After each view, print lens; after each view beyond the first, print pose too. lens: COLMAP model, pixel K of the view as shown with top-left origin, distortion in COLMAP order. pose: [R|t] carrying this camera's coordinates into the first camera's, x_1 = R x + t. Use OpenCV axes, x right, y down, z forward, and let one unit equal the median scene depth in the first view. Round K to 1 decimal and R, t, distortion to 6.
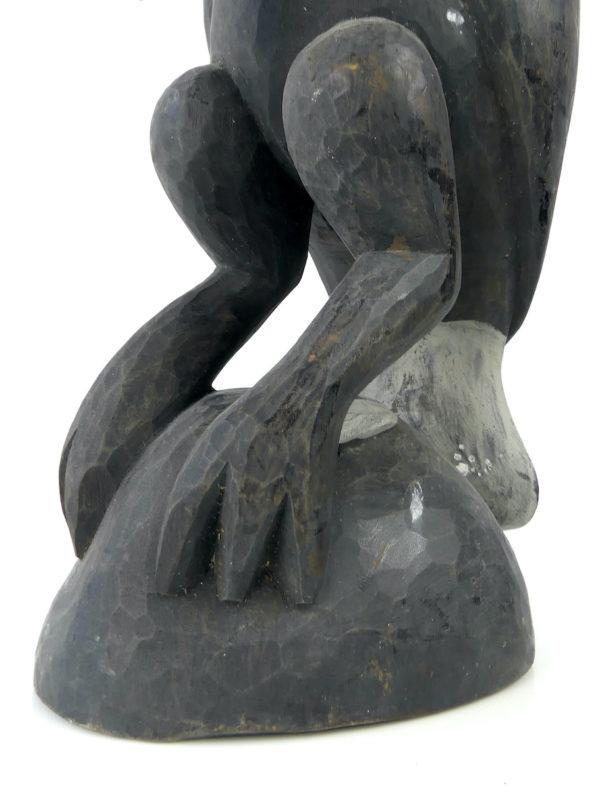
lens RADIAL K [[756.1, 0, 300.0], [0, 756.1, 400.0], [0, 0, 1]] dist [-0.007366, -0.014154]
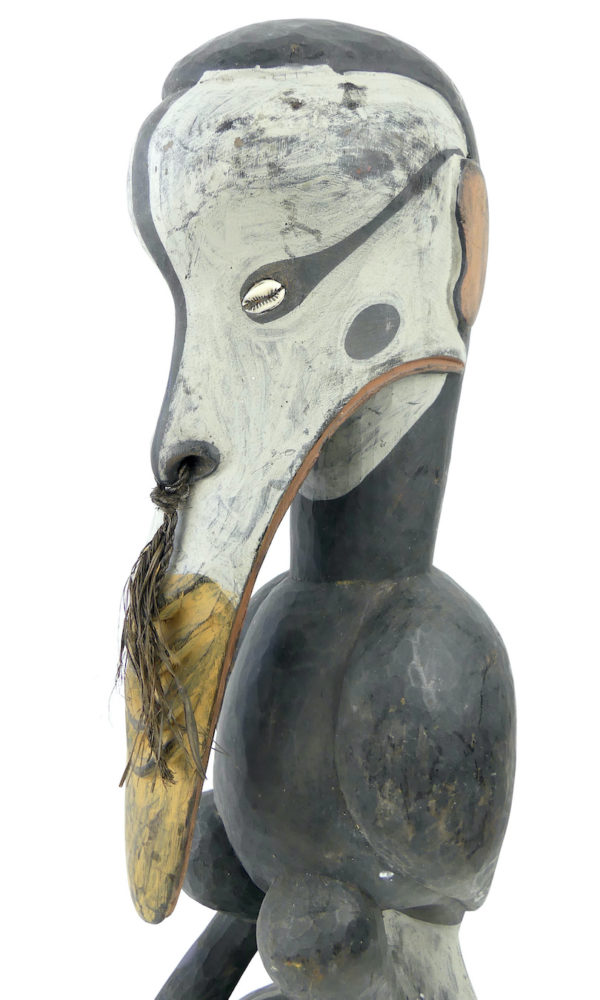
lens RADIAL K [[845.0, 0, 329.5], [0, 845.0, 499.2], [0, 0, 1]] dist [0.006885, 0.008840]
pose [[0.996084, 0.025948, -0.084520, 0.221425], [-0.005731, 0.972904, 0.231139, -1.528054], [0.088227, -0.229750, 0.969243, -0.296222]]
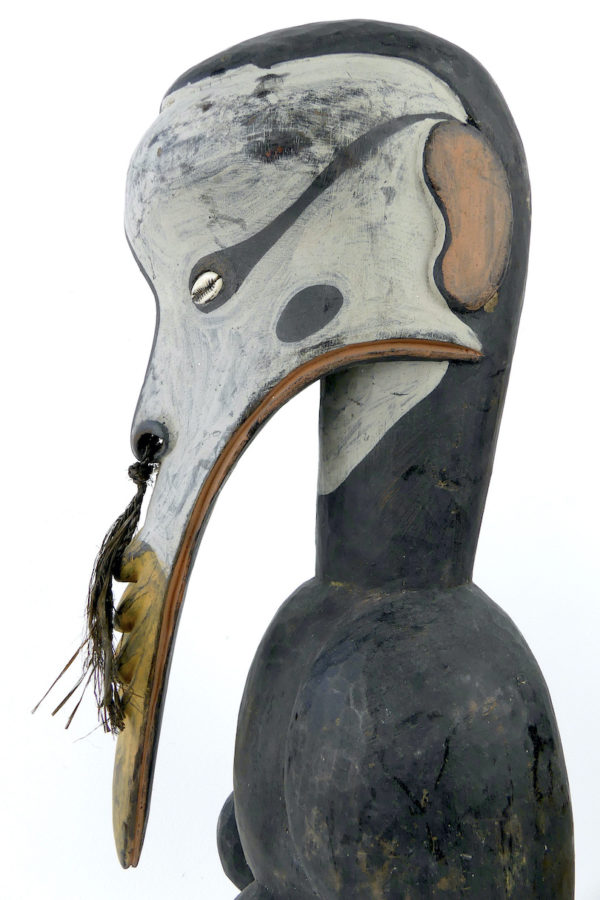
lens RADIAL K [[739.6, 0, 264.8], [0, 739.6, 446.2], [0, 0, 1]] dist [0.004466, 0.007934]
pose [[0.698844, 0.045821, -0.713805, 0.932073], [0.035070, 0.994551, 0.098177, -1.390729], [0.714414, -0.093644, 0.693429, 0.210929]]
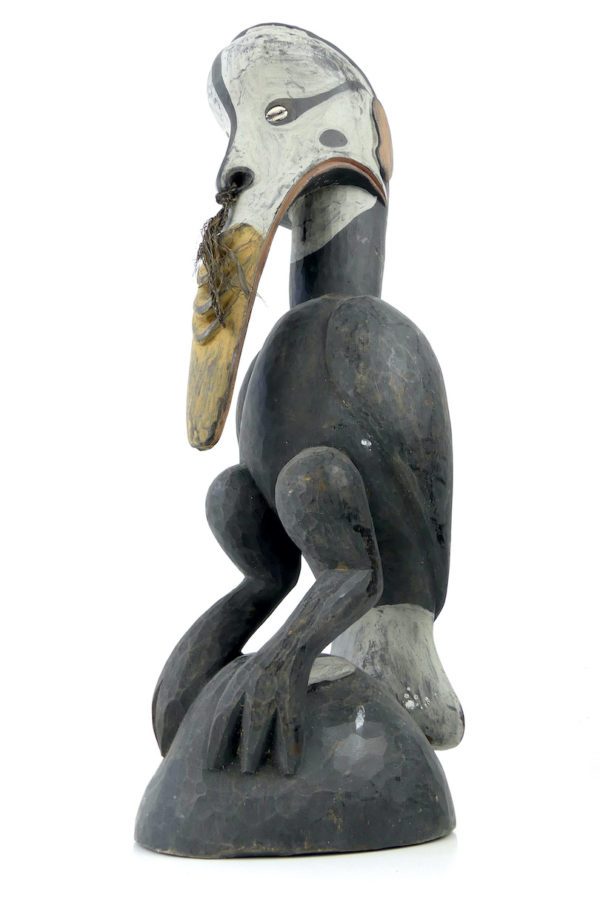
lens RADIAL K [[741.0, 0, 300.0], [0, 741.0, 450.0], [0, 0, 1]] dist [0.005478, 0.000926]
pose [[0.996846, -0.051708, -0.060197, 0.156304], [0.031946, 0.955867, -0.292058, 0.044336], [0.072642, 0.289214, 0.954504, -0.792261]]
